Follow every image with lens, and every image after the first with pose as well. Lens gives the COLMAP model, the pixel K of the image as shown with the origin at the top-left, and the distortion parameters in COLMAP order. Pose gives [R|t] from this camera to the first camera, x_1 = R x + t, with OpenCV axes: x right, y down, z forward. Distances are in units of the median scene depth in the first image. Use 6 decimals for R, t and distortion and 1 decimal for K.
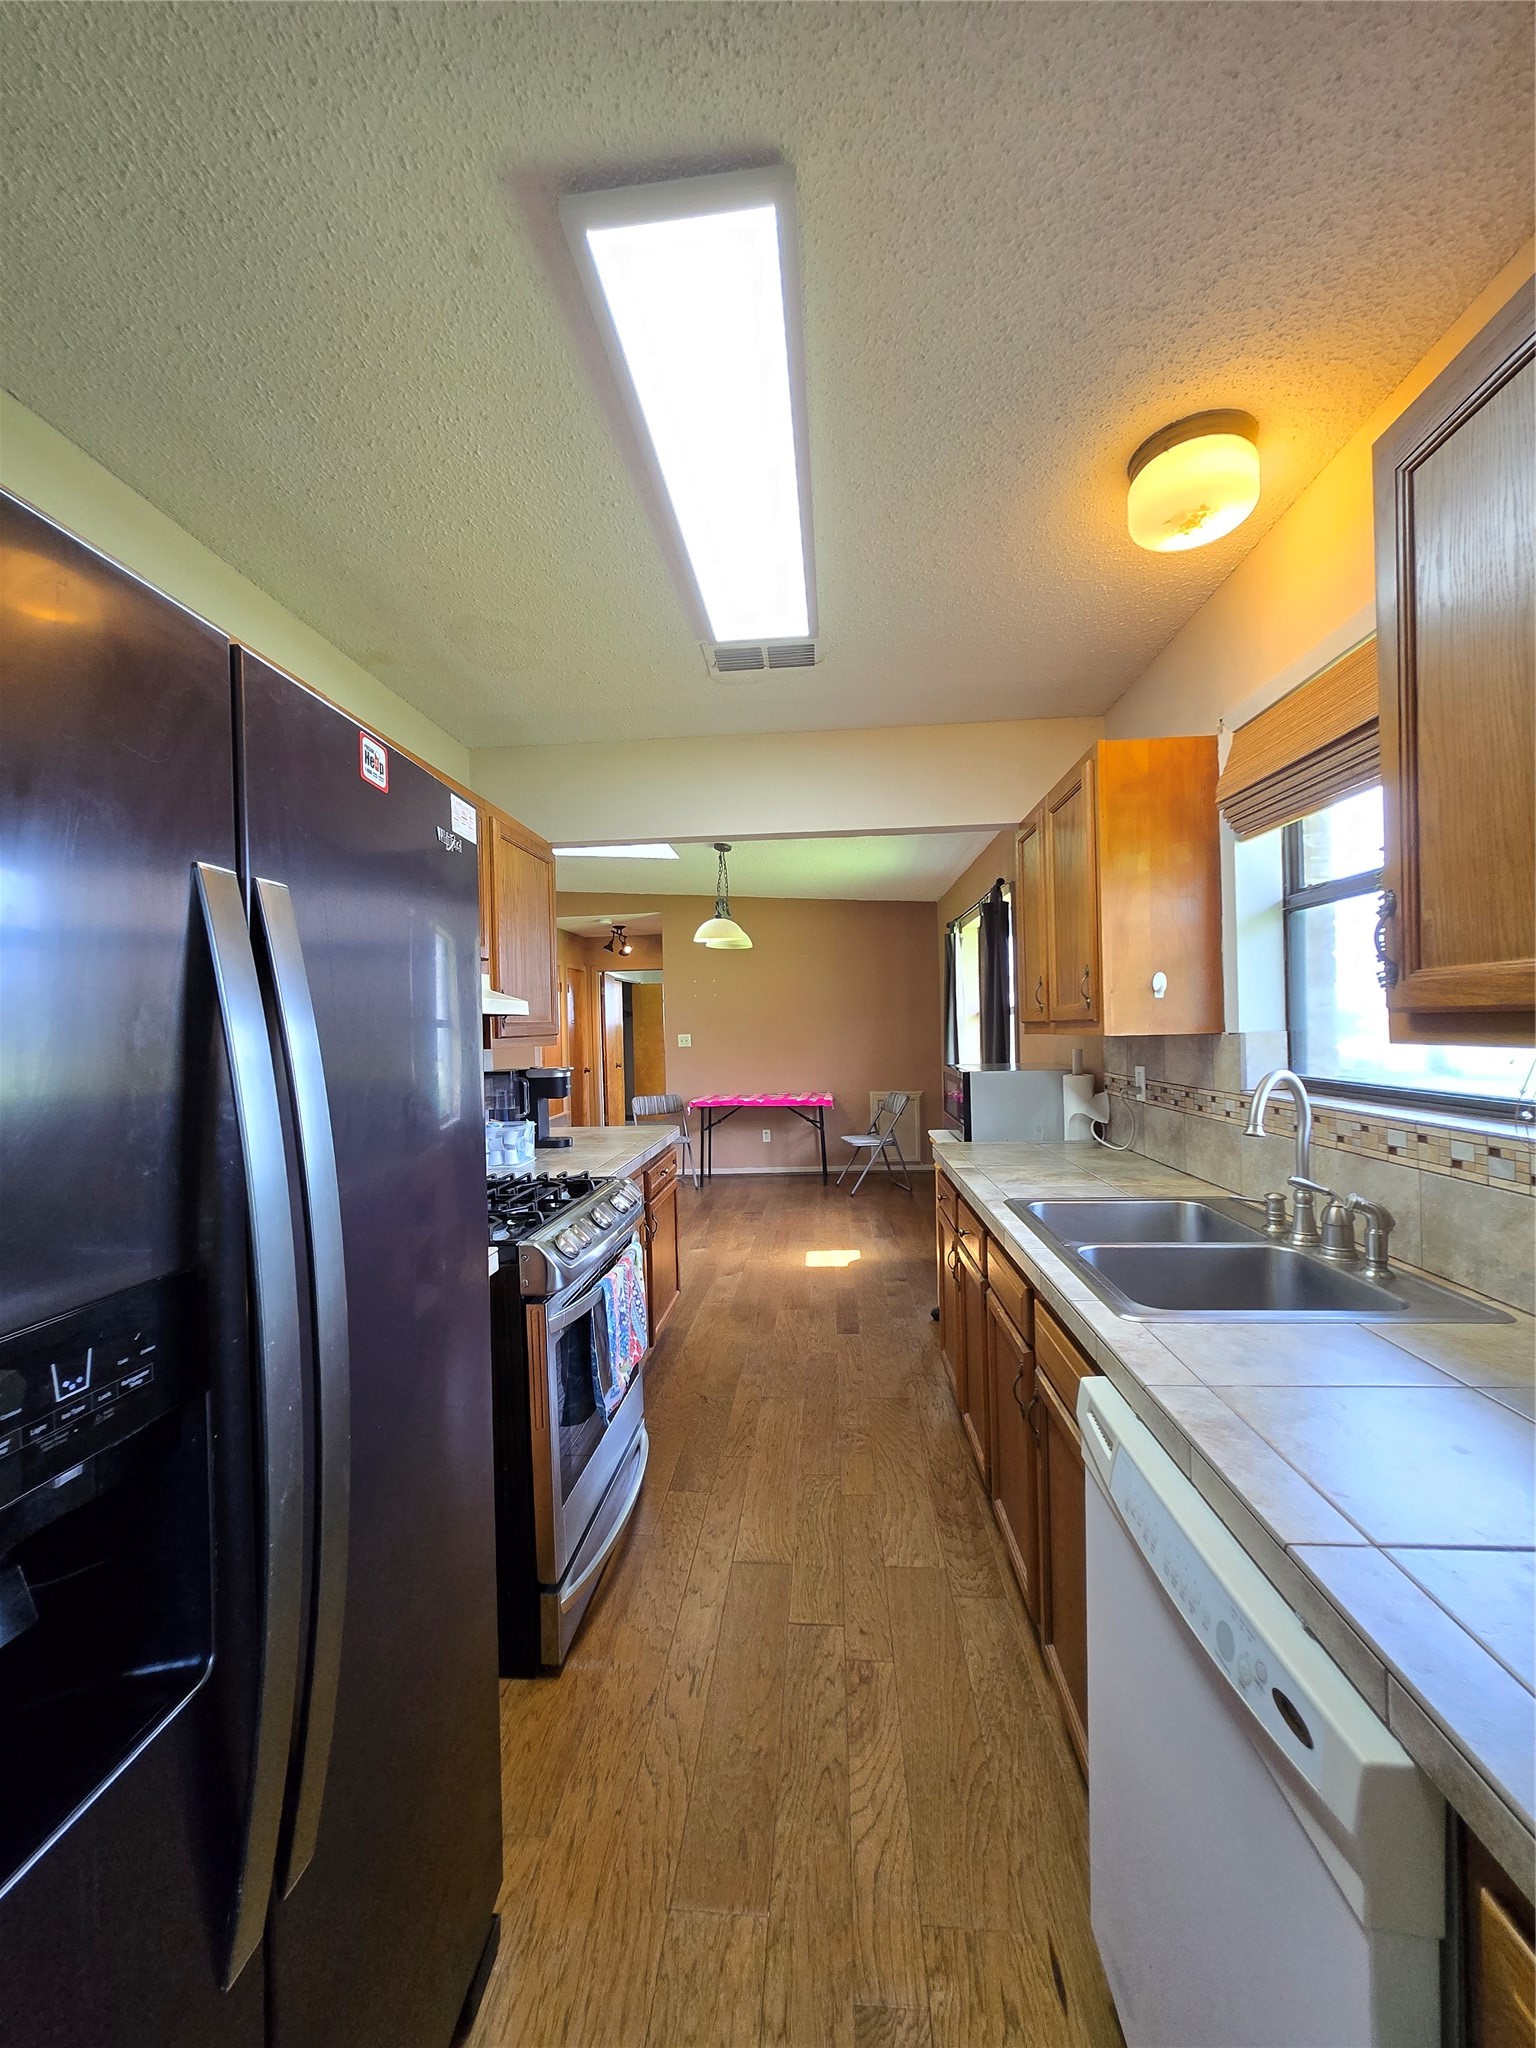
lens RADIAL K [[807.5, 0, 763.9], [0, 807.5, 1034.3], [0, 0, 1]] dist [0.001867, 0.000605]
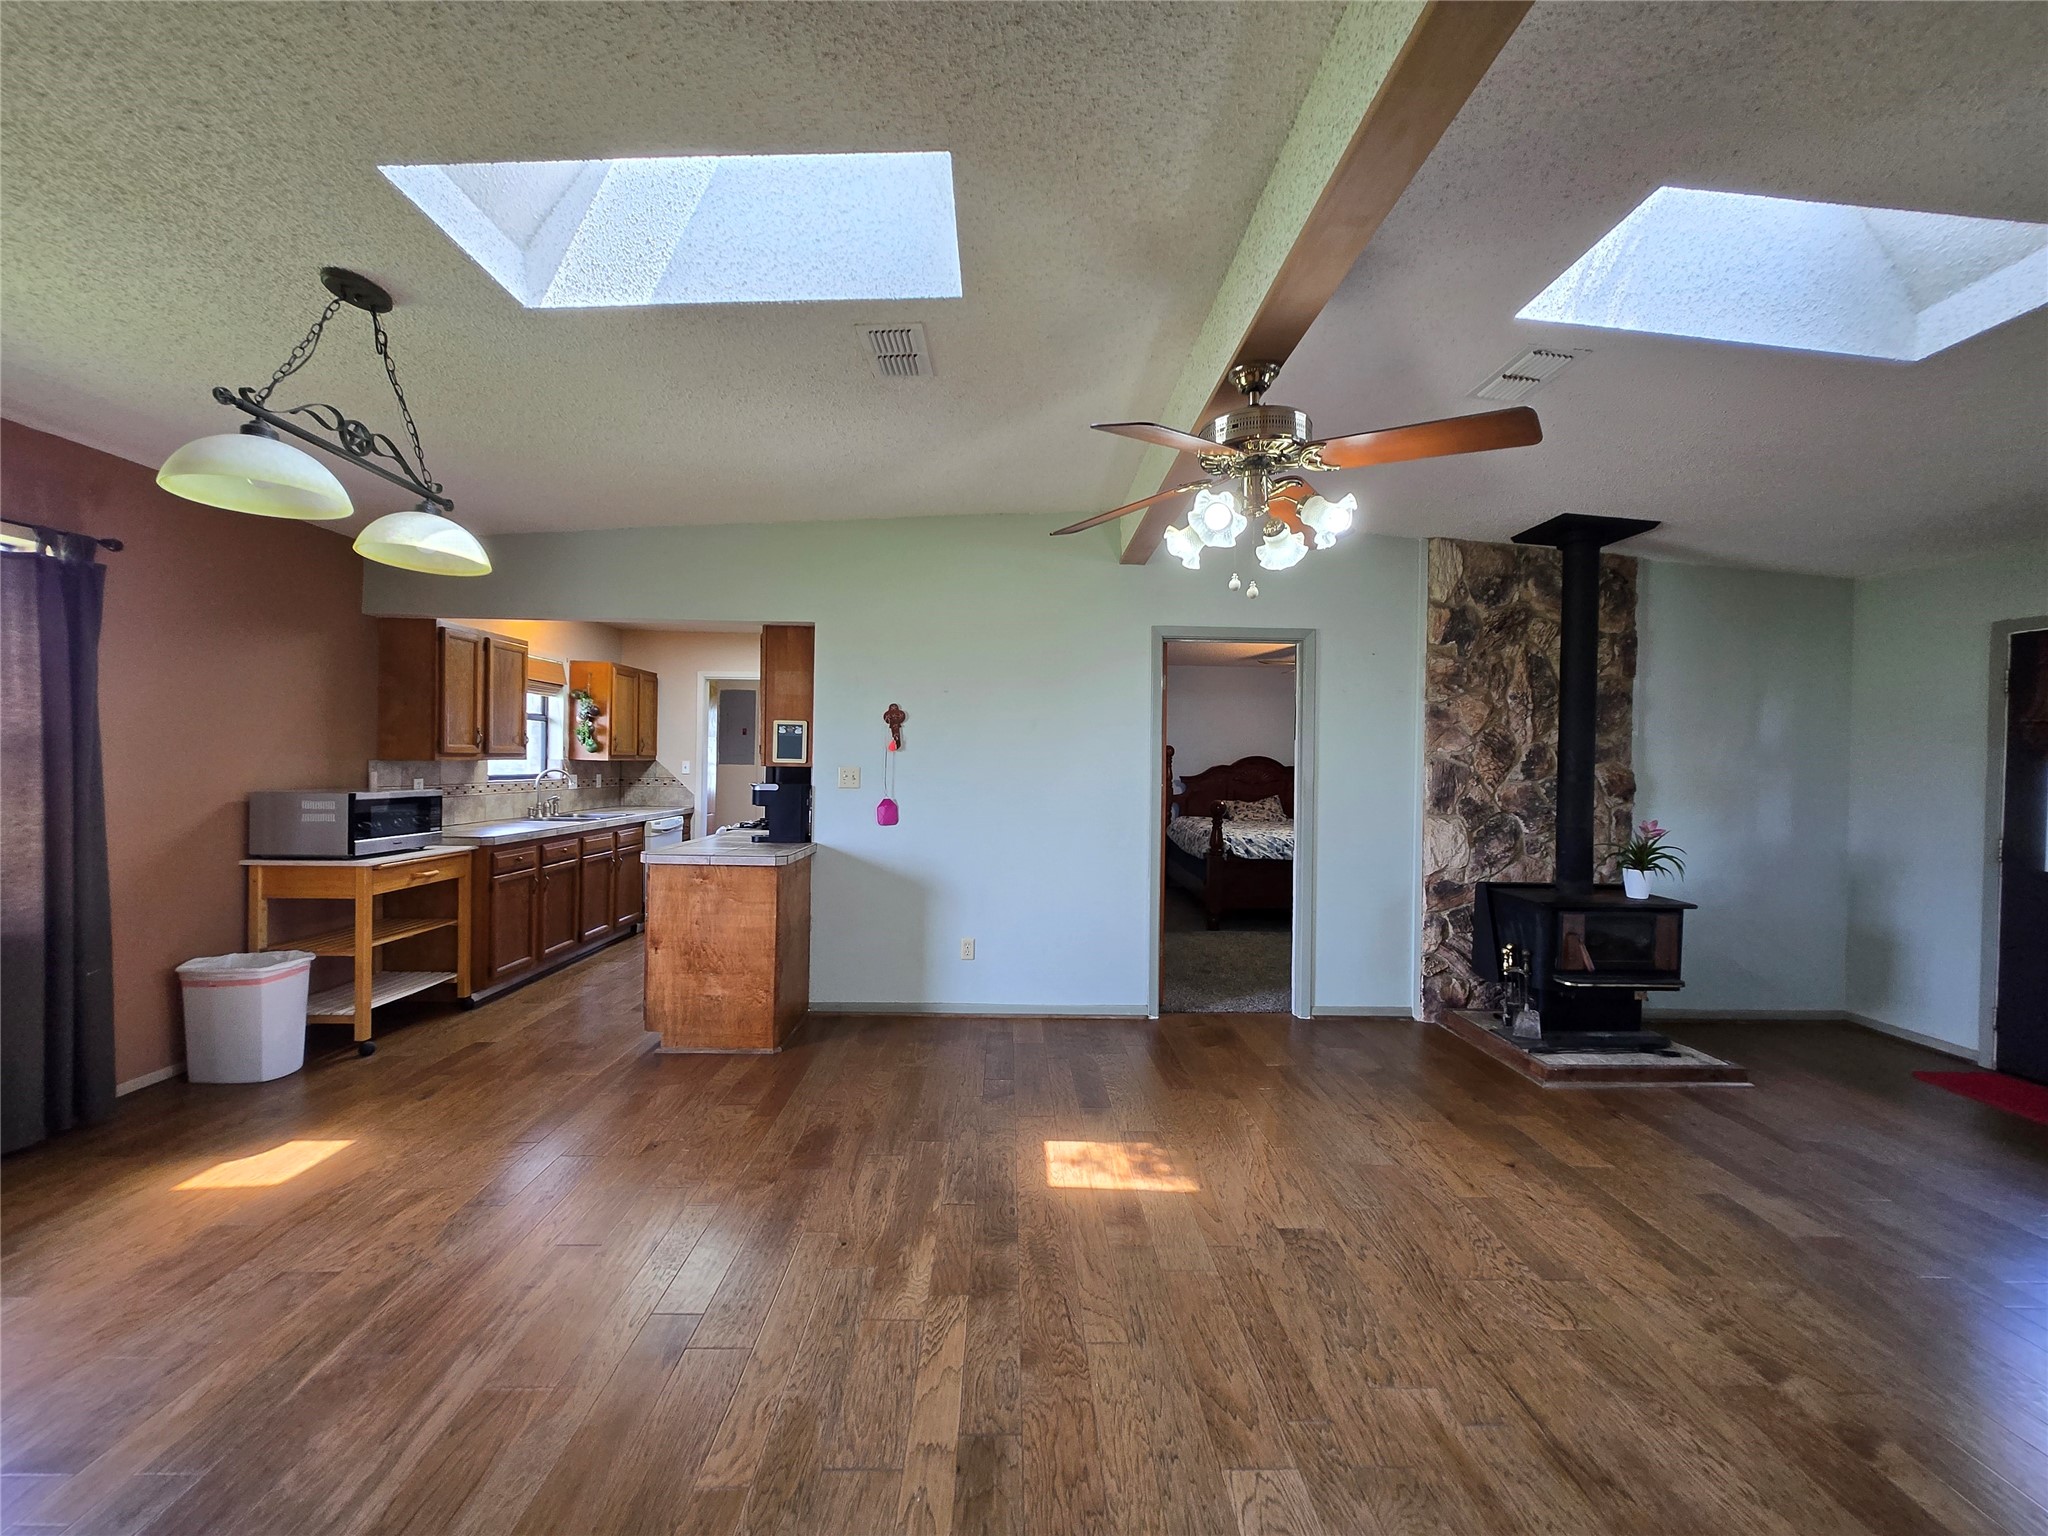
lens RADIAL K [[807.5, 0, 1035.2], [0, 807.5, 763.8], [0, 0, 1]] dist [0.001867, 0.000605]
pose [[-0.994048, 0.014720, -0.107946, -0.855928], [0.013312, 0.999817, 0.013755, 0.000522], [0.108129, 0.012236, -0.994062, 3.624847]]
